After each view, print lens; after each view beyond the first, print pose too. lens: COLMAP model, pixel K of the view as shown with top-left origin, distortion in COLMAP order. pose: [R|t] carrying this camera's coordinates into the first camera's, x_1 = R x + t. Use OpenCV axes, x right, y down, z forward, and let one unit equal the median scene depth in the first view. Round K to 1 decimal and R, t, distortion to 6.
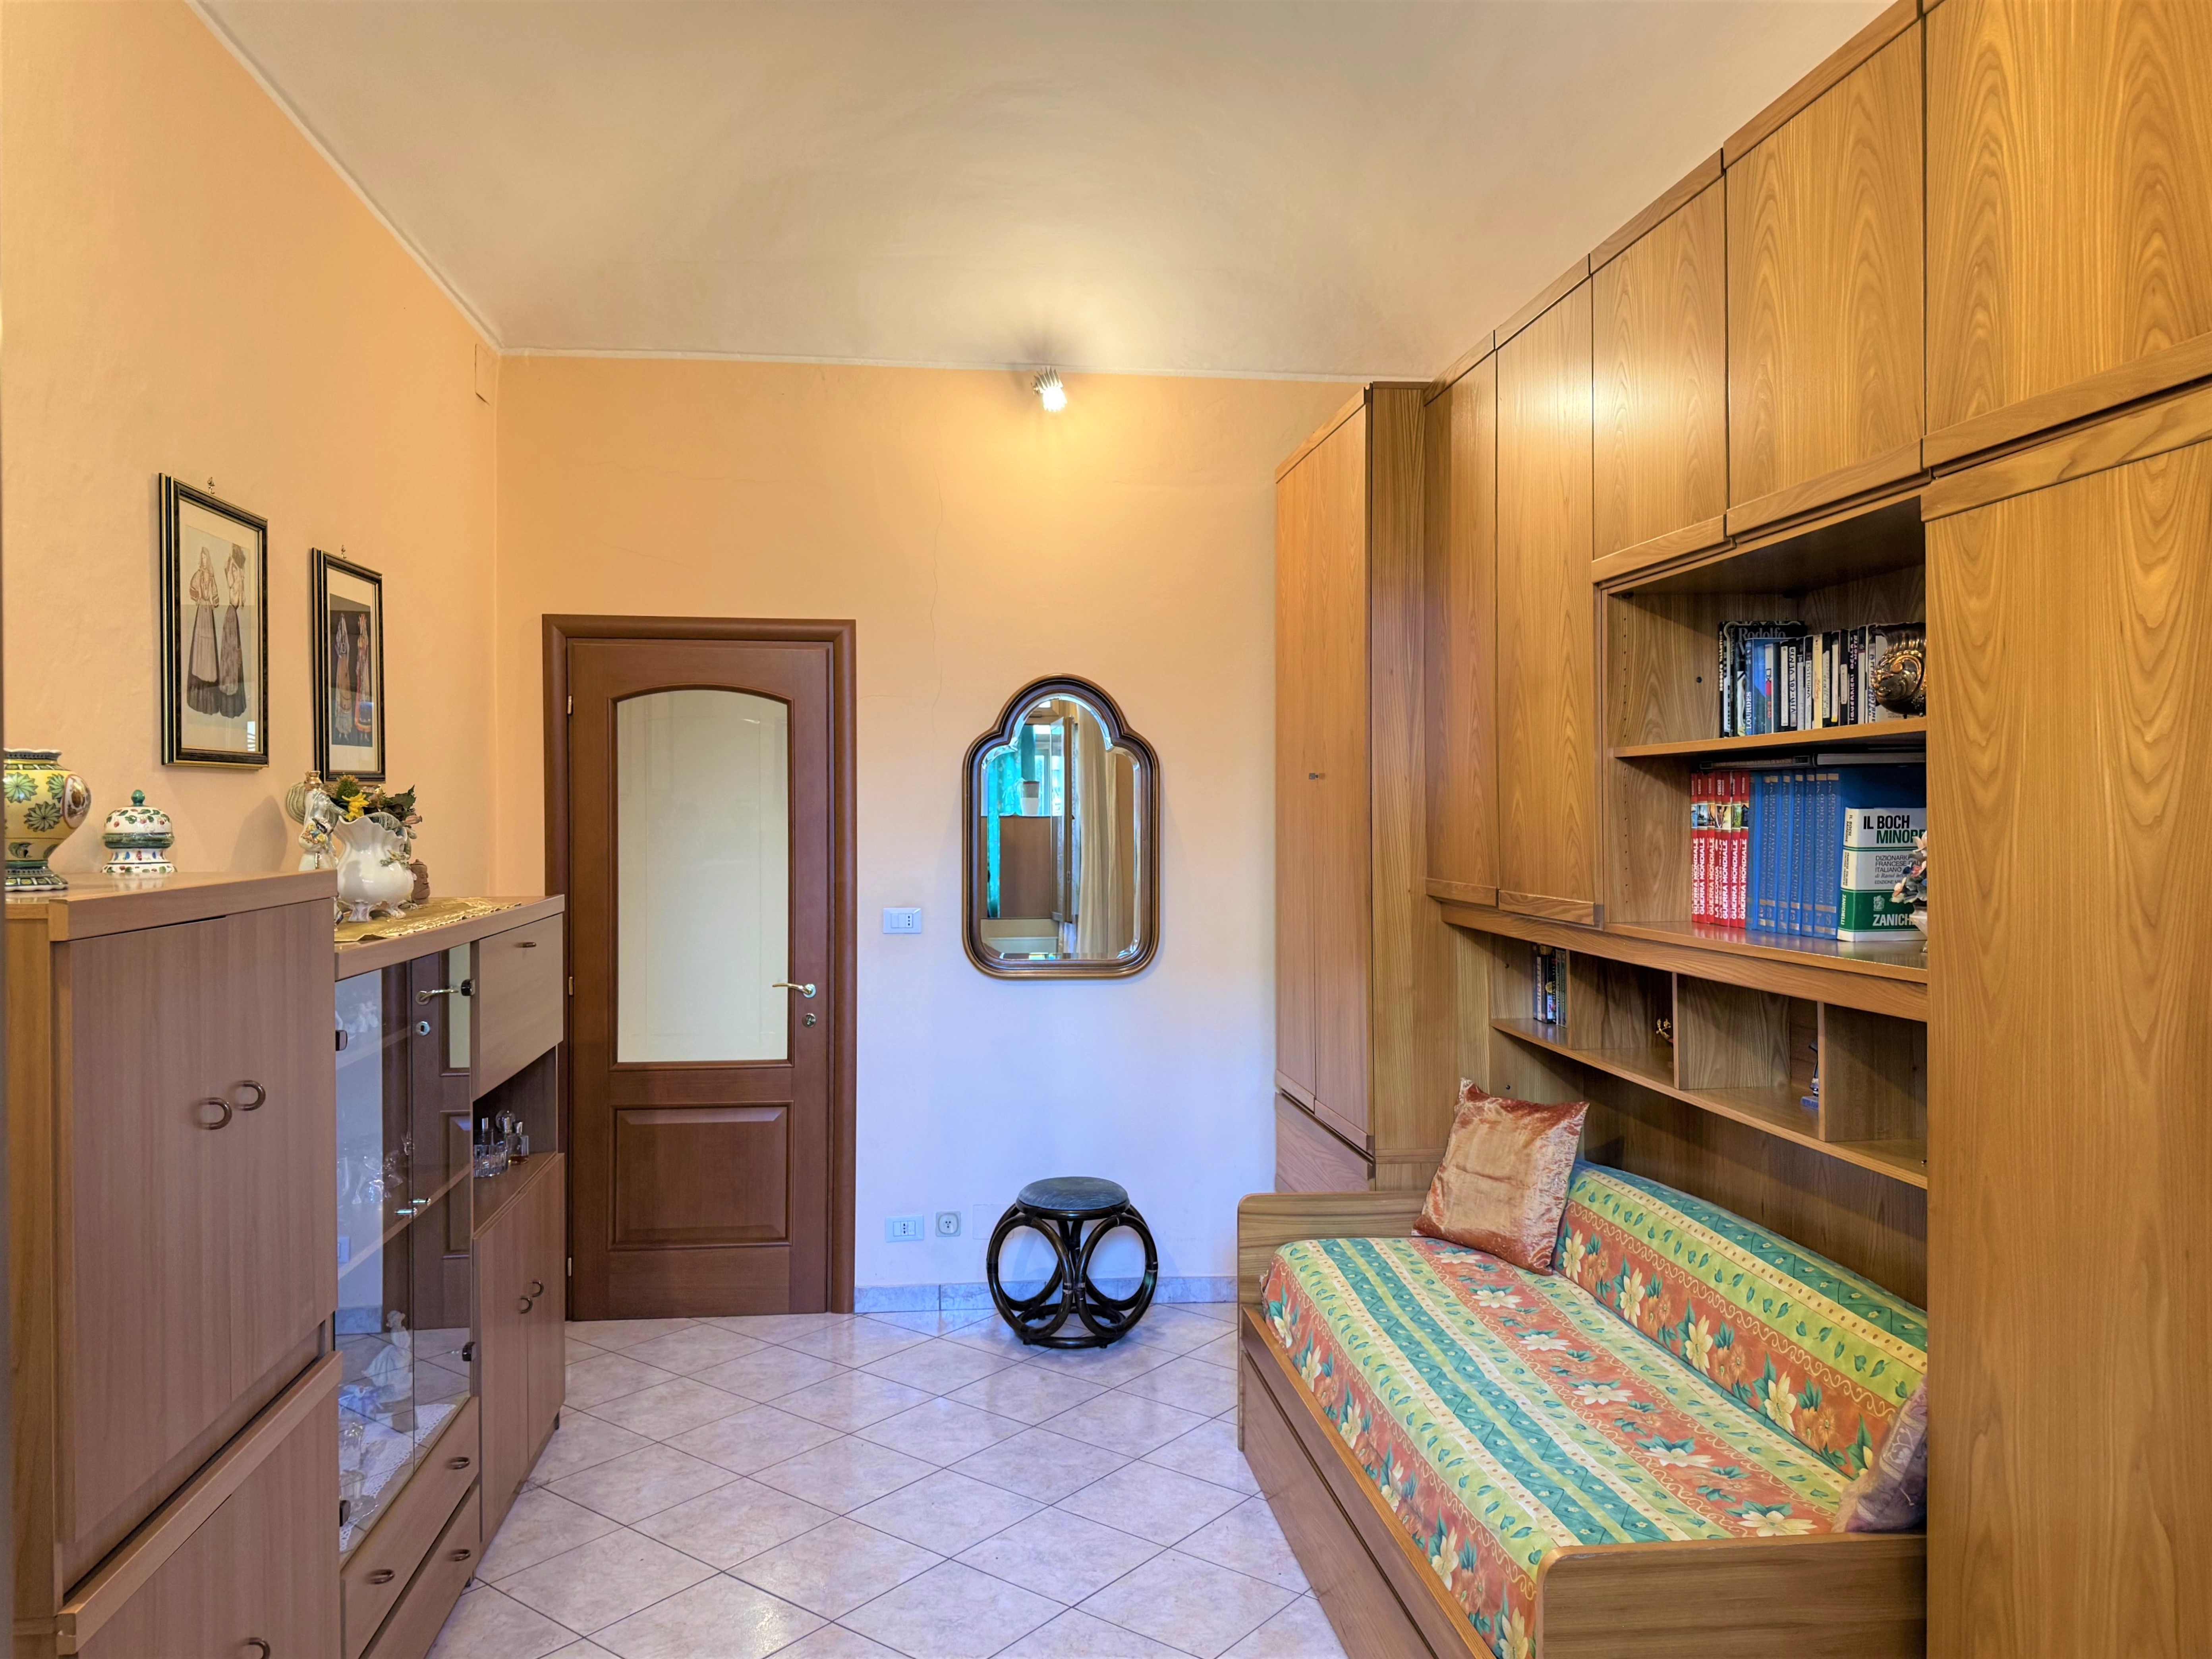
lens RADIAL K [[1563.2, 0, 1111.1], [0, 1563.2, 834.6], [0, 0, 1]] dist [0.002845, 0.004384]
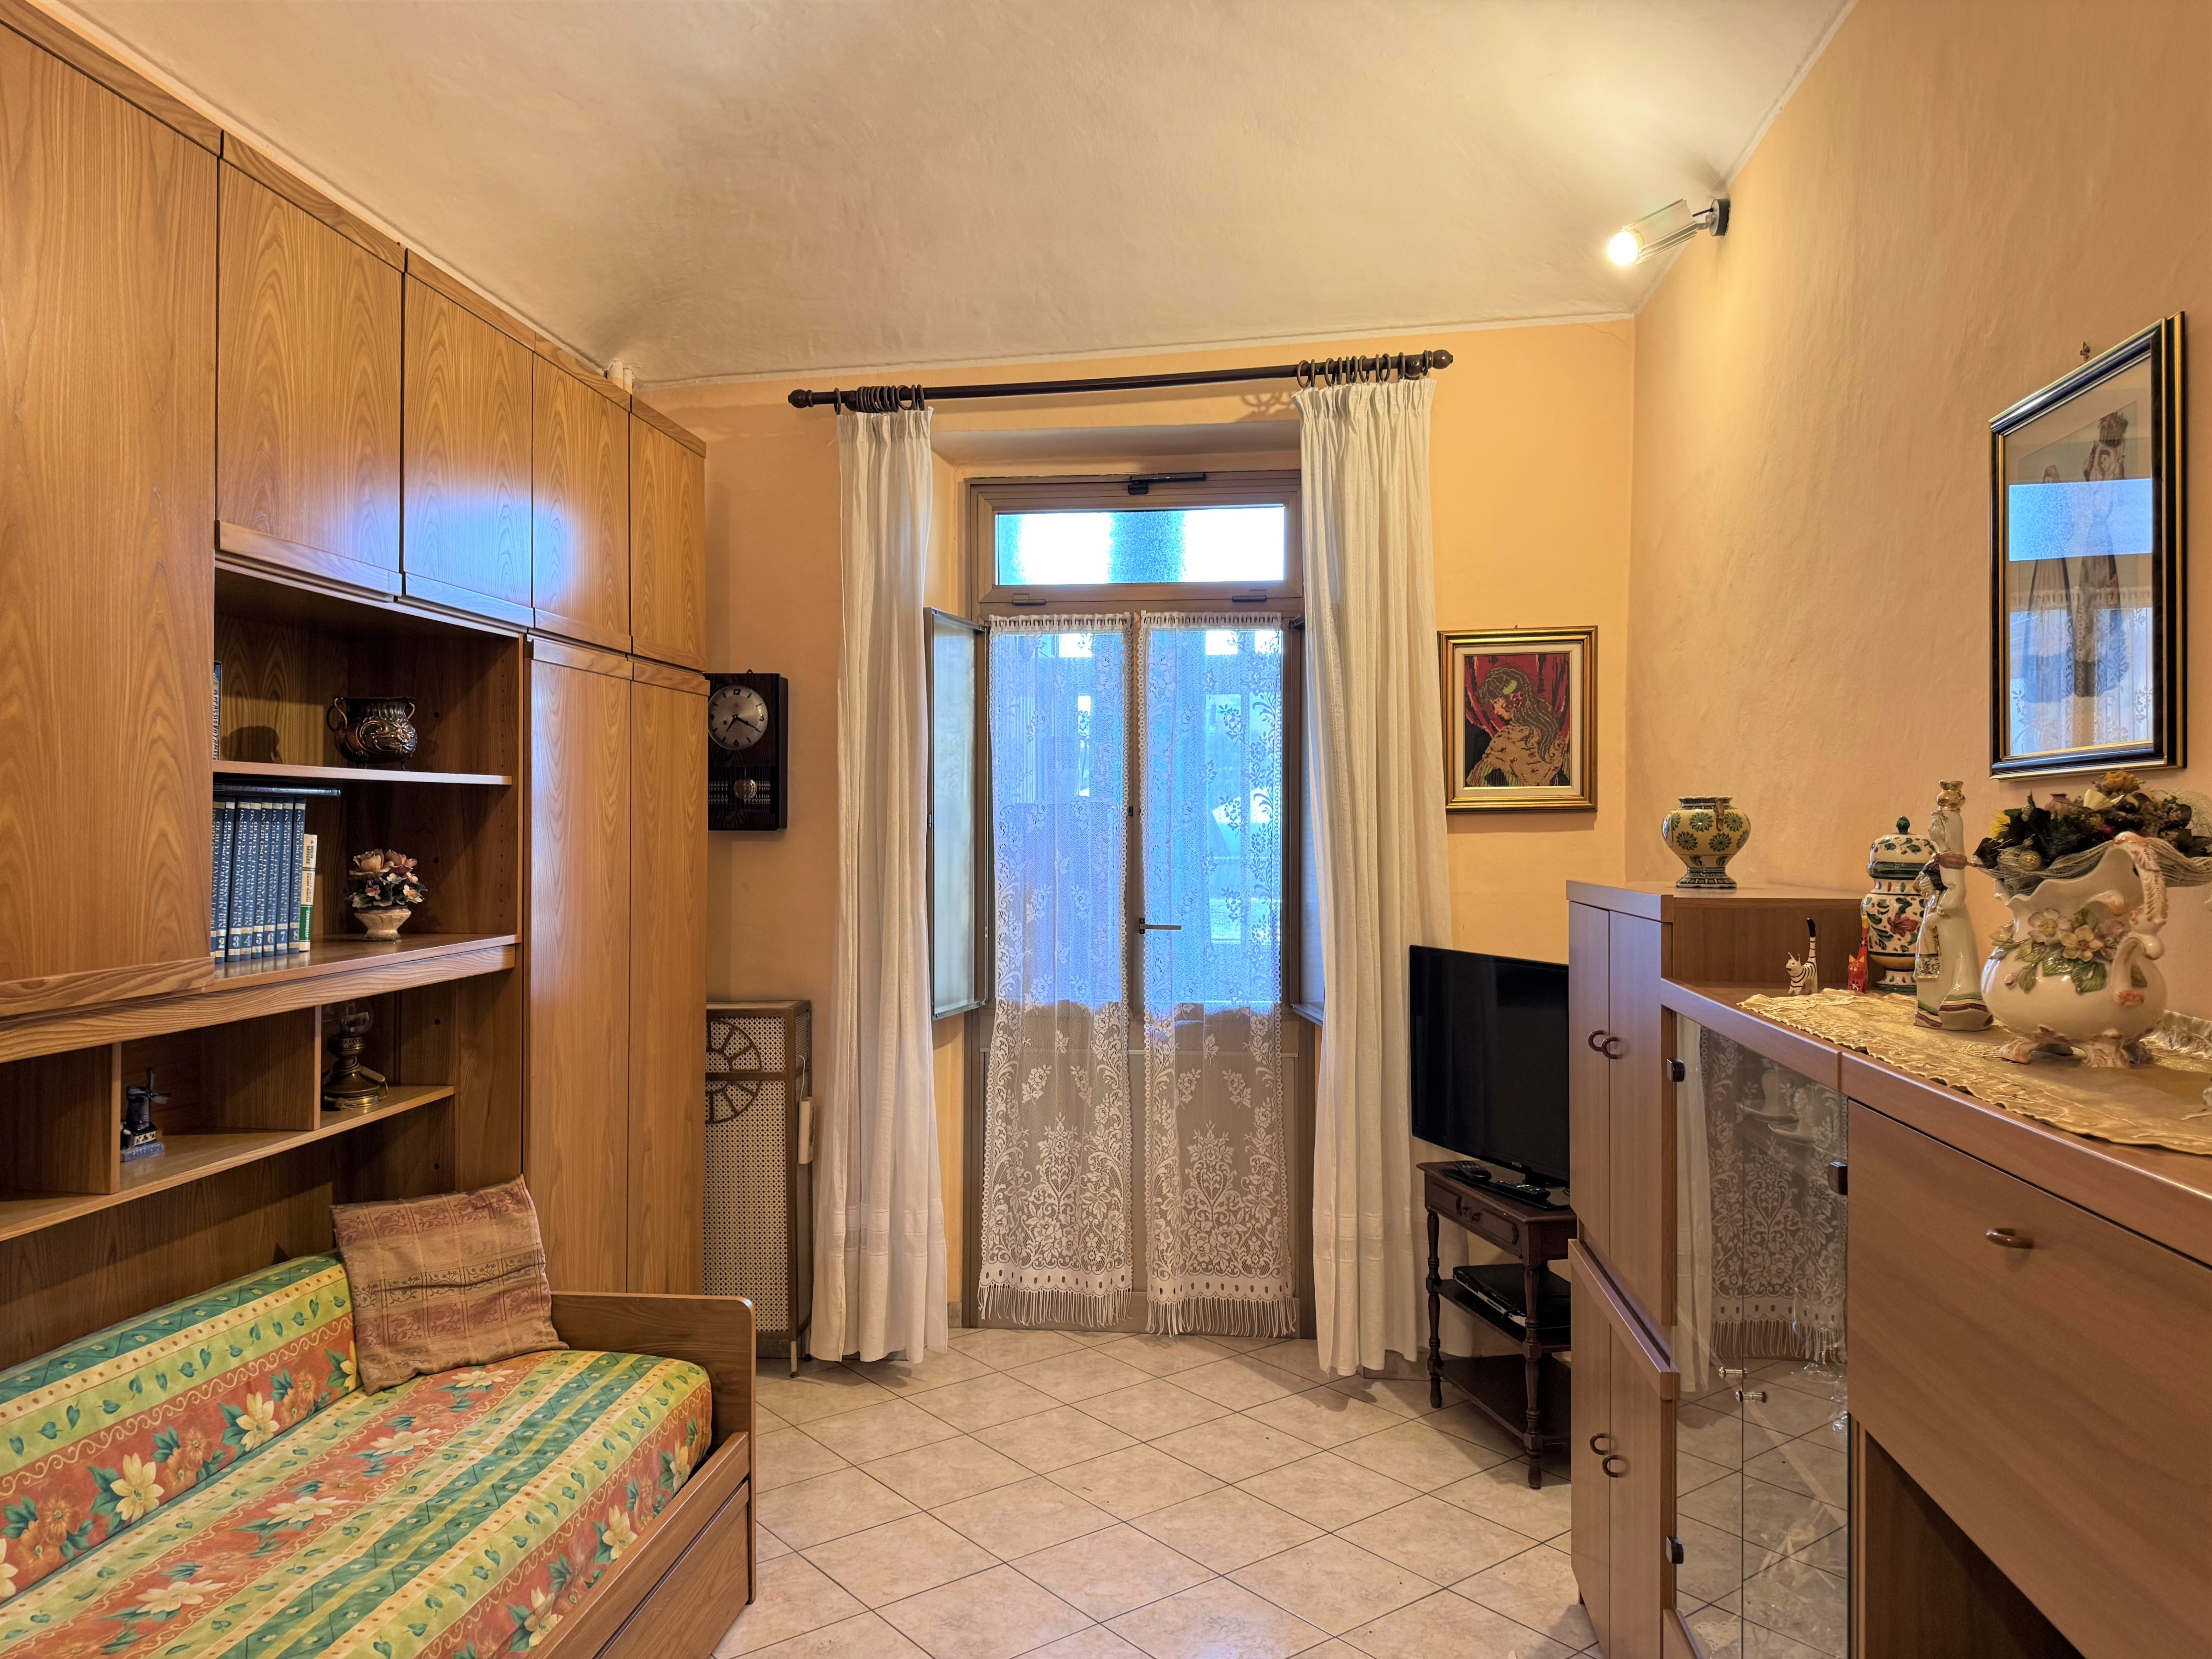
lens RADIAL K [[1563.2, 0, 1111.1], [0, 1563.2, 834.6], [0, 0, 1]] dist [0.002845, 0.004384]
pose [[-0.970080, -0.000786, 0.242786, -0.354328], [0.003667, 0.999833, 0.017887, -0.032846], [-0.242759, 0.018242, -0.969915, 1.851966]]
